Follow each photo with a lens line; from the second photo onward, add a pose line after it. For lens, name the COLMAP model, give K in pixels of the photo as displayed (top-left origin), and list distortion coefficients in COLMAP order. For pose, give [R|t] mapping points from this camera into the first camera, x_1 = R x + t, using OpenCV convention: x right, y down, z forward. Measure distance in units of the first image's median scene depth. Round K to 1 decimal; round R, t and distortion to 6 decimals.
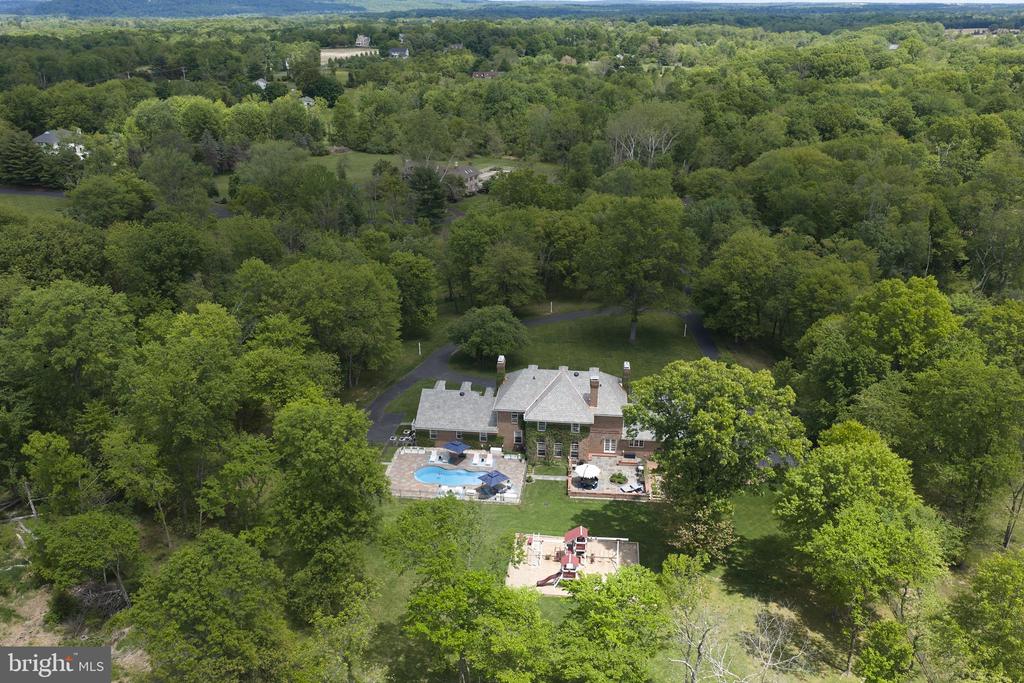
lens RADIAL K [[882.2, 0, 506.5], [0, 882.2, 350.9], [0, 0, 1]] dist [0.009518, -0.013104]
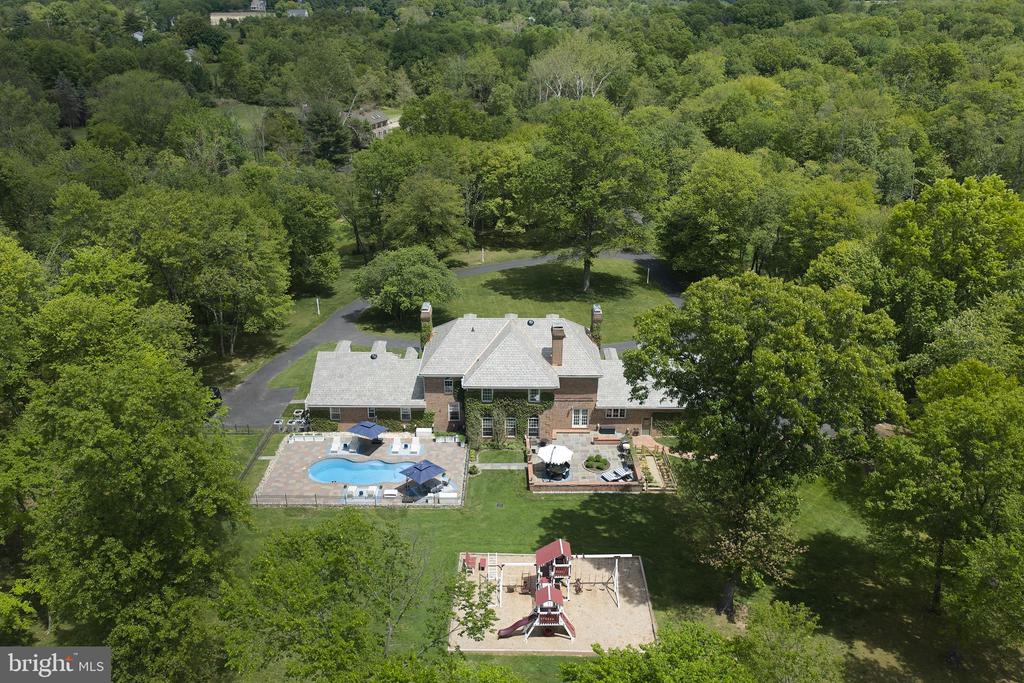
lens RADIAL K [[882.2, 0, 514.9], [0, 882.2, 343.7], [0, 0, 1]] dist [0.009518, -0.013104]
pose [[0.994087, -0.037047, 0.102072, -0.008022], [0.035792, 0.999260, 0.014099, 0.030345], [-0.102519, -0.010363, 0.994677, 0.251576]]
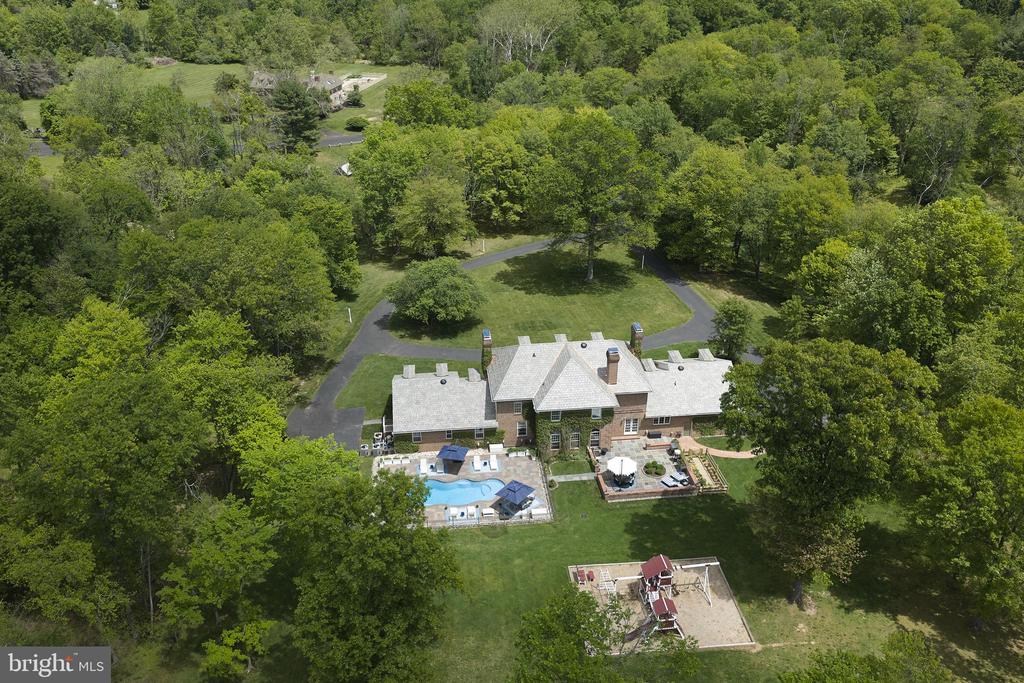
lens RADIAL K [[882.2, 0, 516.6], [0, 882.2, 351.4], [0, 0, 1]] dist [0.009518, -0.013104]
pose [[0.976190, -0.105859, 0.189331, -0.127363], [0.083912, 0.989170, 0.120420, -0.066376], [-0.200029, -0.101665, 0.974501, 0.189694]]
